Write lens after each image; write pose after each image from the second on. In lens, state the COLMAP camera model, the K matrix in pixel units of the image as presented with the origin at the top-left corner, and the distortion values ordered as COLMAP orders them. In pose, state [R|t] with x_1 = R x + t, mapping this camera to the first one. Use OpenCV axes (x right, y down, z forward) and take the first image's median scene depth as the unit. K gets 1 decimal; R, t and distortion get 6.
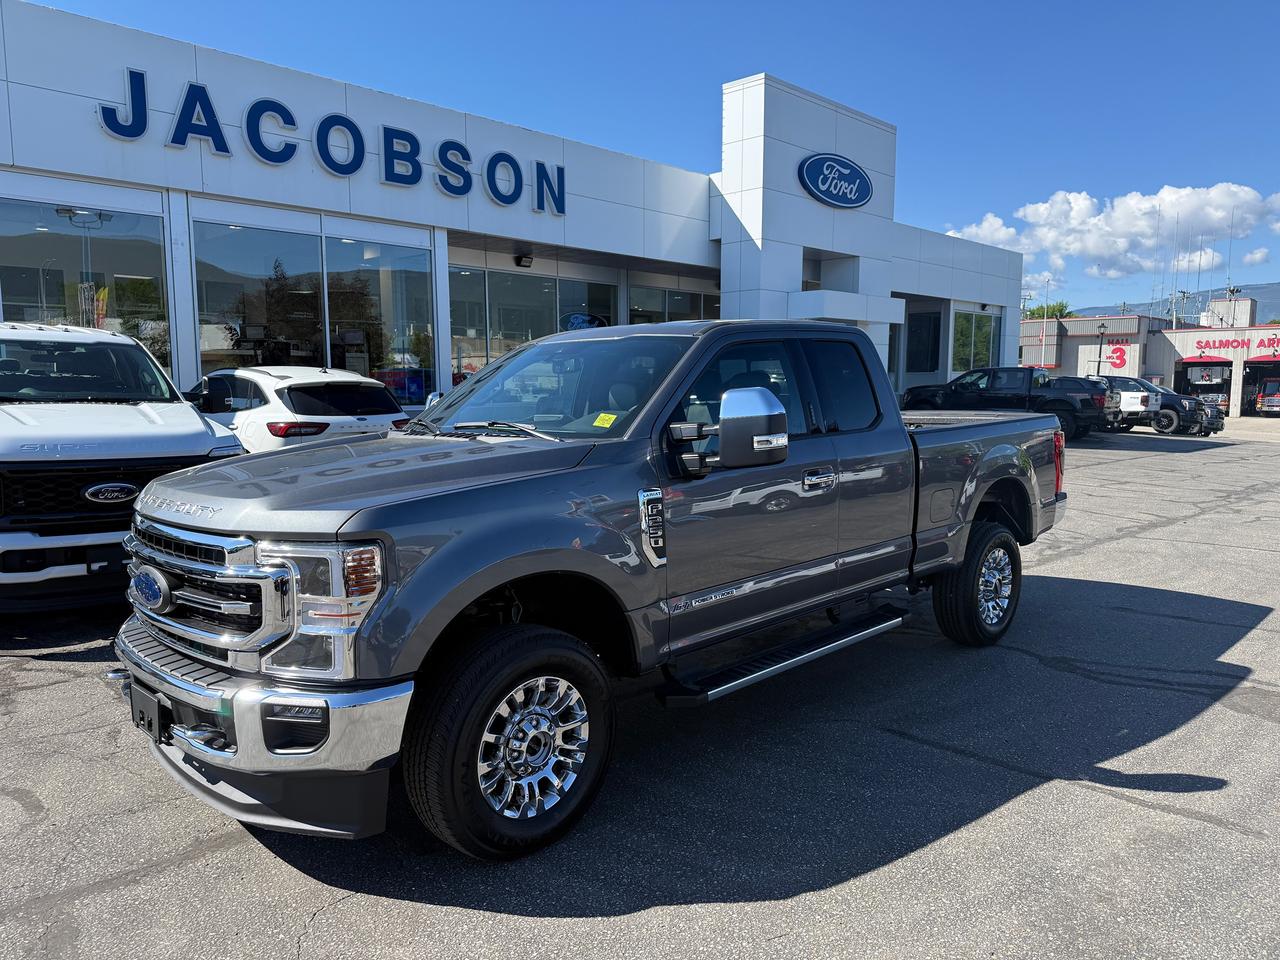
lens RADIAL K [[891.7, 0, 649.6], [0, 891.7, 487.5], [0, 0, 1]] dist [0.036635, -0.049192]
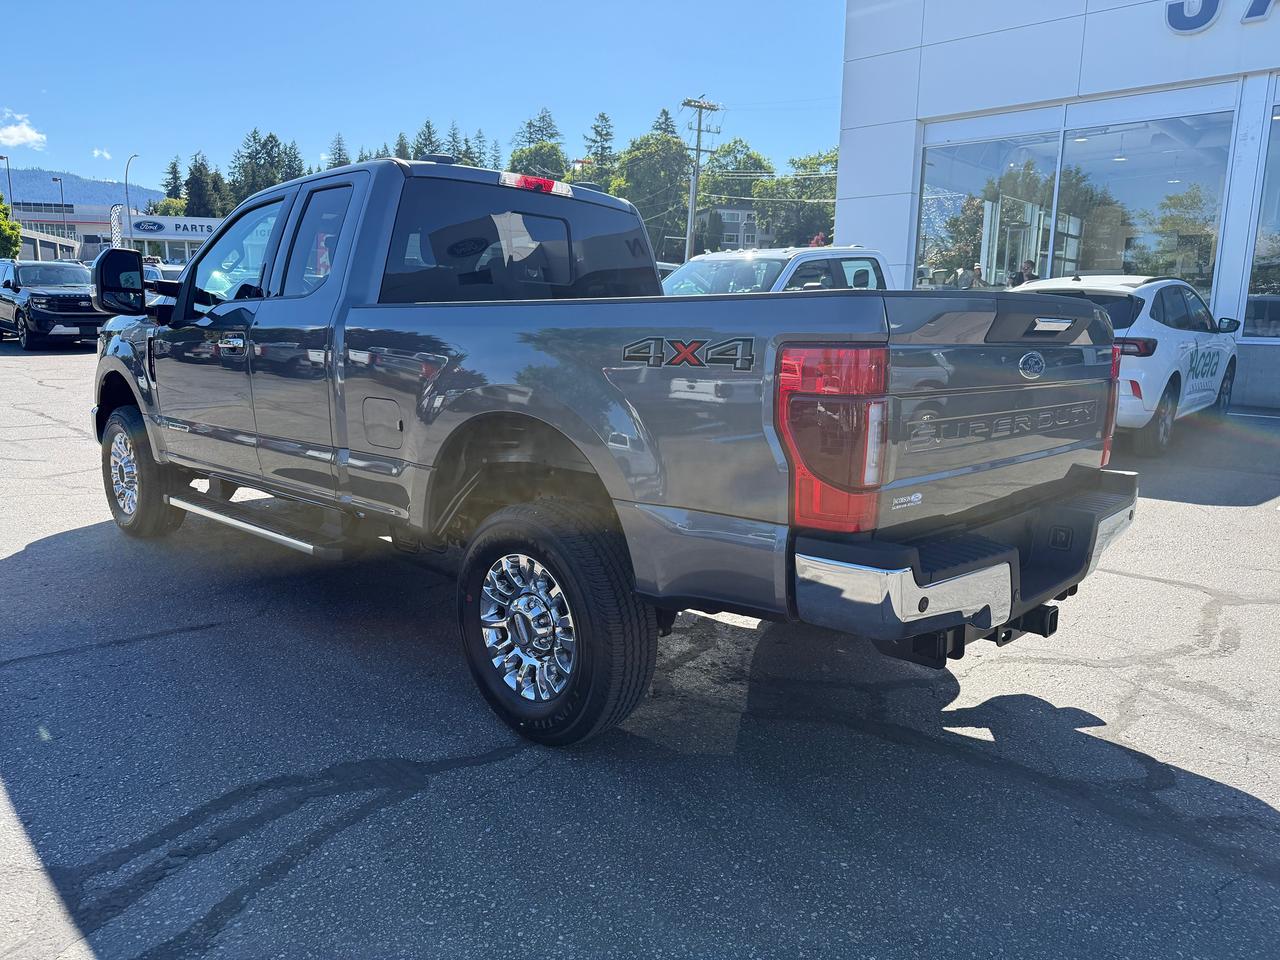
lens RADIAL K [[891.7, 0, 637.4], [0, 891.7, 491.8], [0, 0, 1]] dist [0.036635, -0.049192]
pose [[0.019982, 0.185672, -0.982409, 0.312738], [-0.123381, 0.975552, 0.181867, -0.023142], [0.992158, 0.117576, 0.042402, 0.372023]]
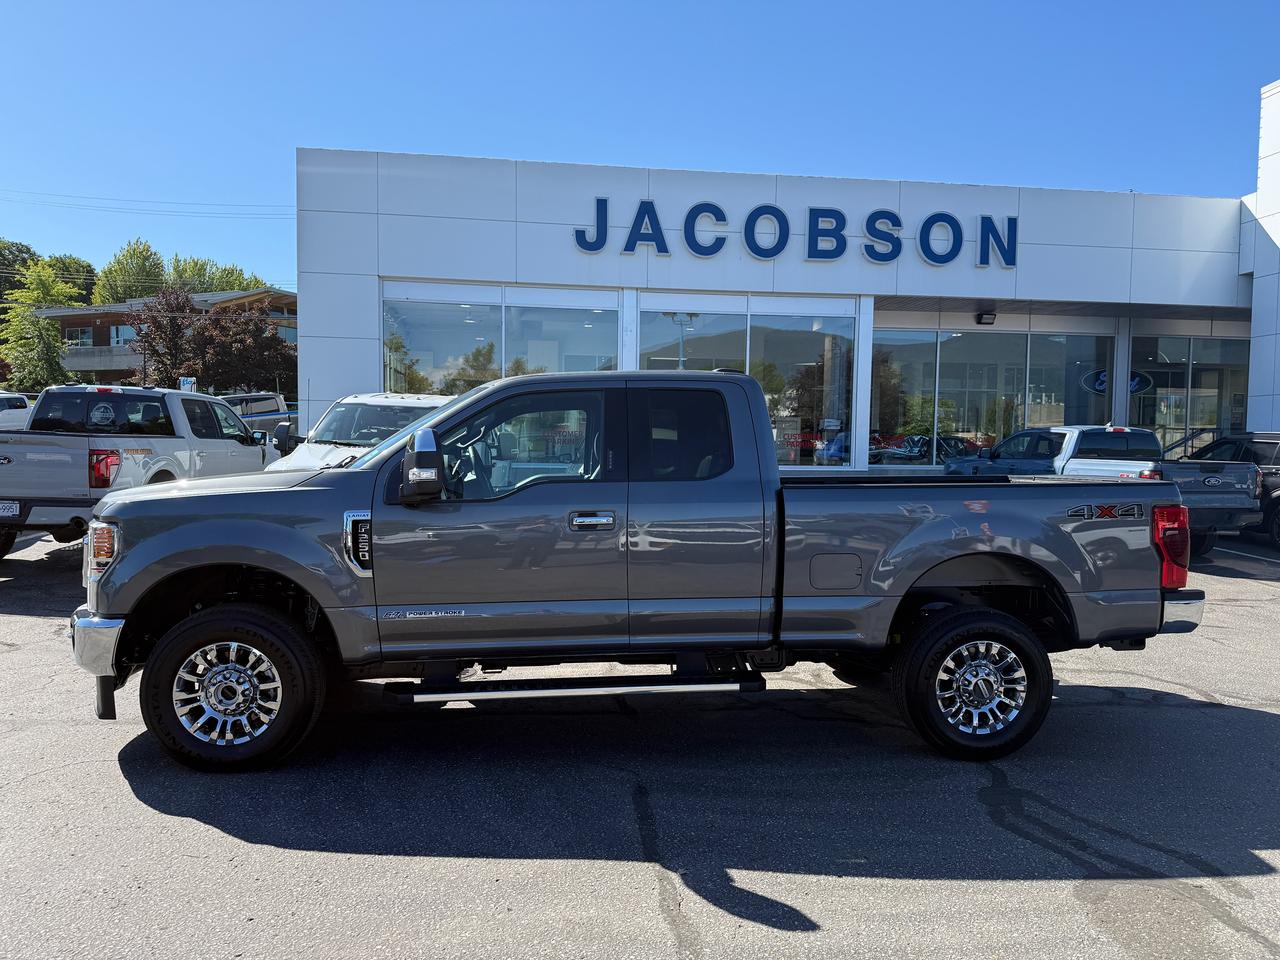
lens RADIAL K [[891.7, 0, 637.5], [0, 891.7, 490.7], [0, 0, 1]] dist [0.036635, -0.049192]
pose [[0.778152, 0.042064, -0.626666, 0.231545], [-0.086480, 0.995427, -0.040568, -0.002121], [0.622094, 0.085762, 0.778231, 0.060381]]
